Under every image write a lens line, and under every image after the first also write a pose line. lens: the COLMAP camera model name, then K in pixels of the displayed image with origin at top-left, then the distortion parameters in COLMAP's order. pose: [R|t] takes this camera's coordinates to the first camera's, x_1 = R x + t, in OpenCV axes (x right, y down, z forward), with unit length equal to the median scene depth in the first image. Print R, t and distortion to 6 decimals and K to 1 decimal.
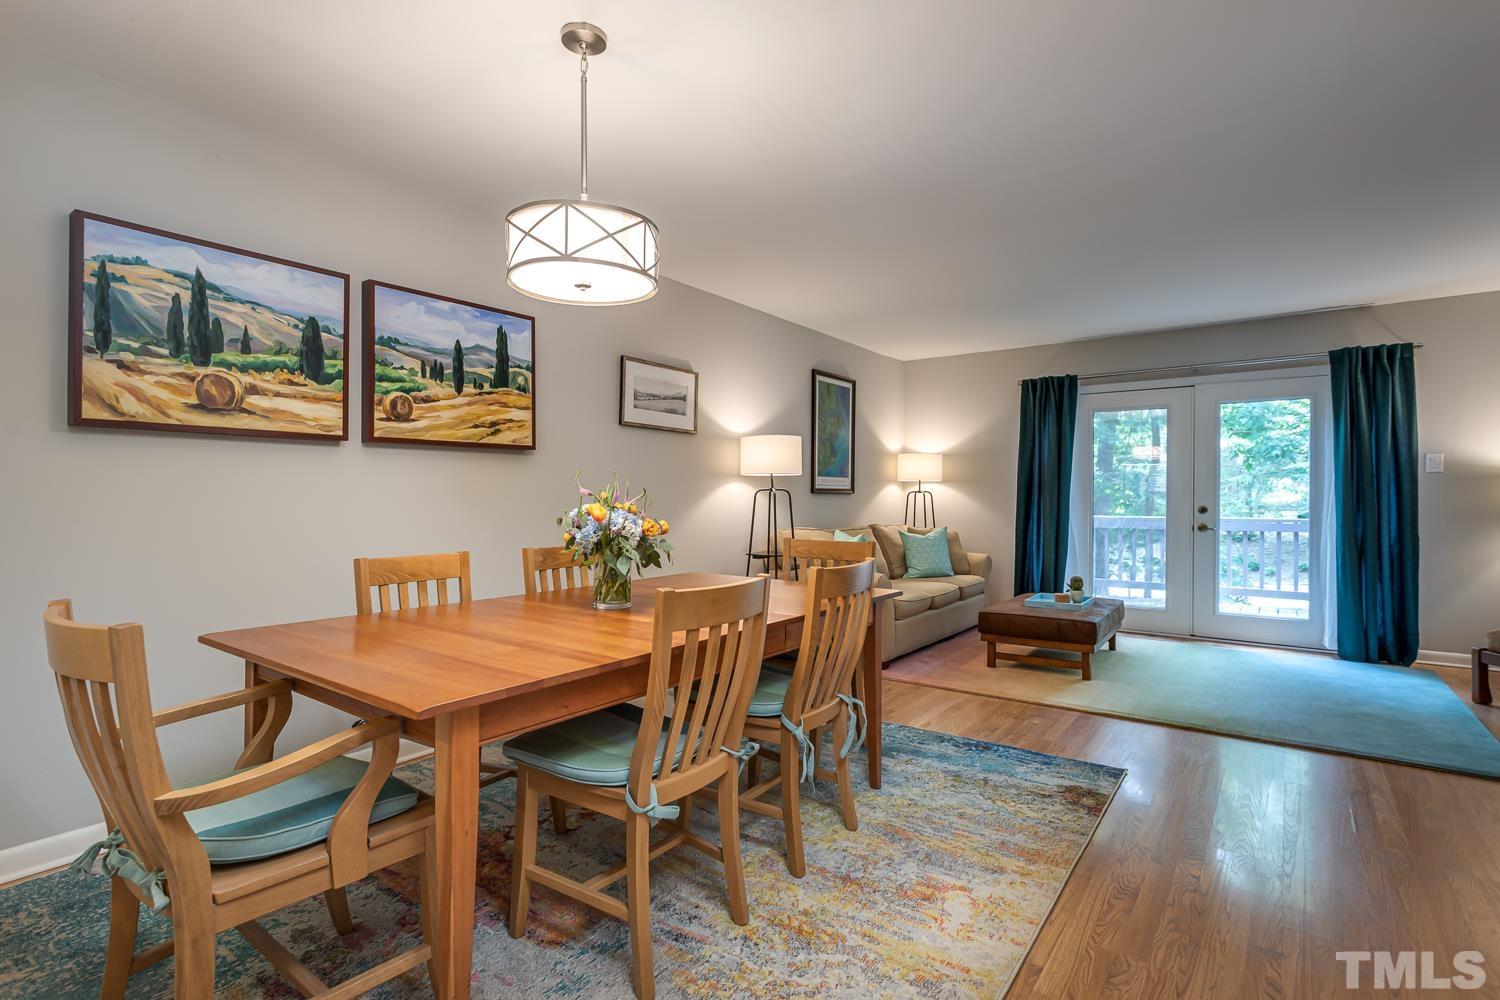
lens RADIAL K [[707.0, 0, 749.6], [0, 707.0, 495.5], [0, 0, 1]] dist [0.002965, 0.000216]
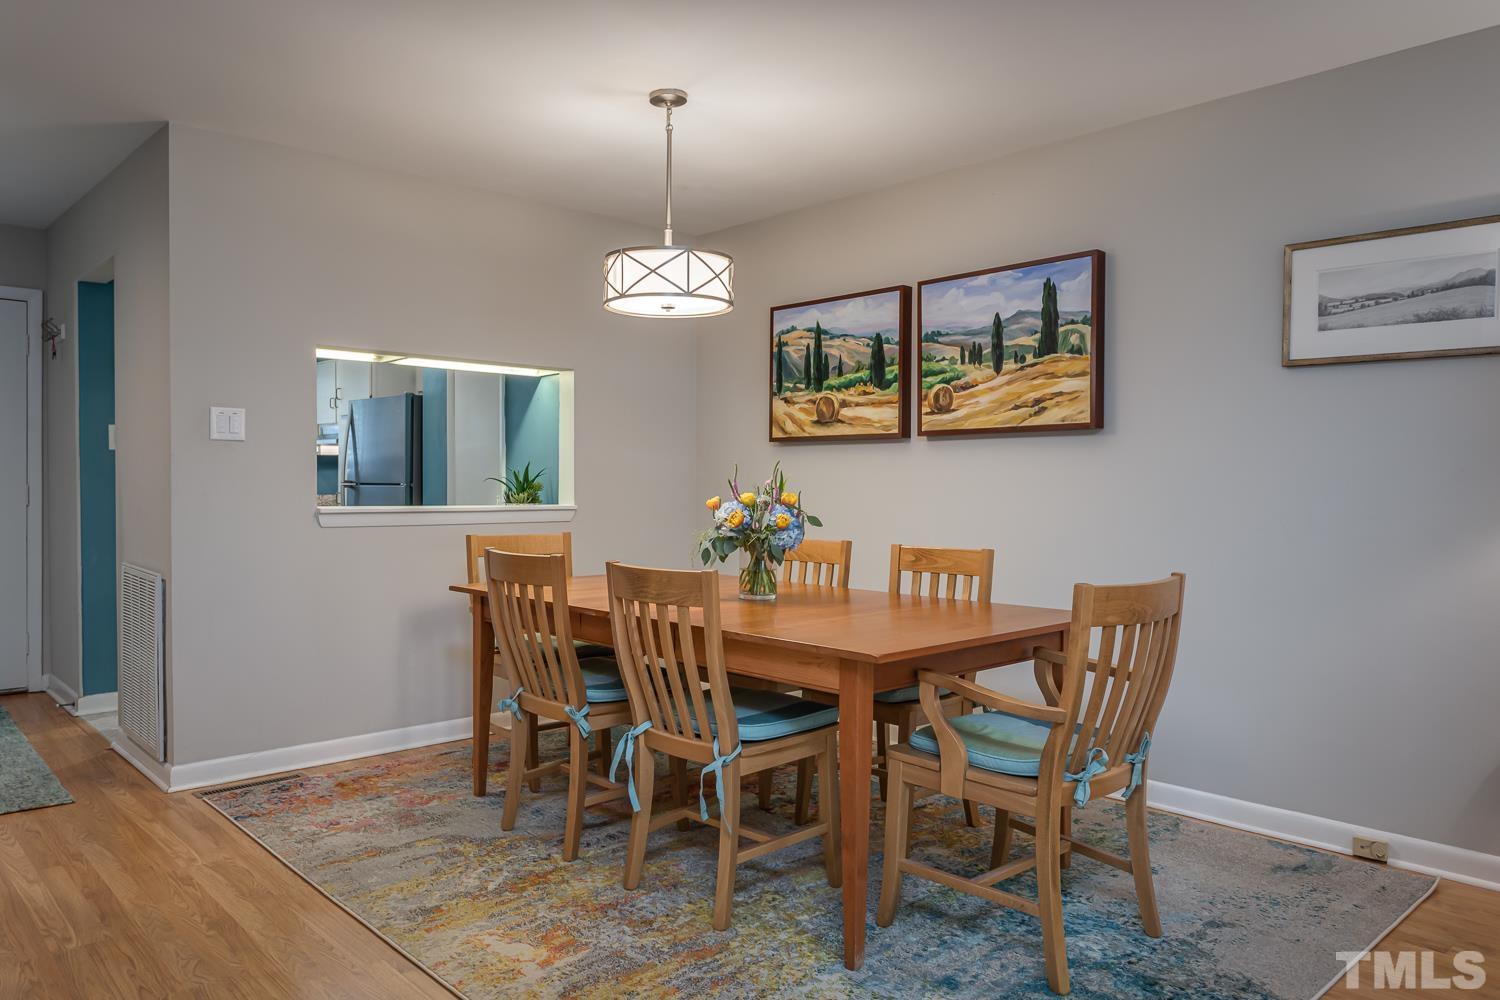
lens RADIAL K [[1036.1, 0, 750.0], [0, 1036.1, 500.0], [0, 0, 1]] dist [-0.004662, -0.000709]
pose [[-0.169914, 0.014462, -0.985353, 1.011474], [-0.005134, 0.999866, 0.015561, -0.004182], [0.985445, 0.007703, -0.169817, 1.003003]]
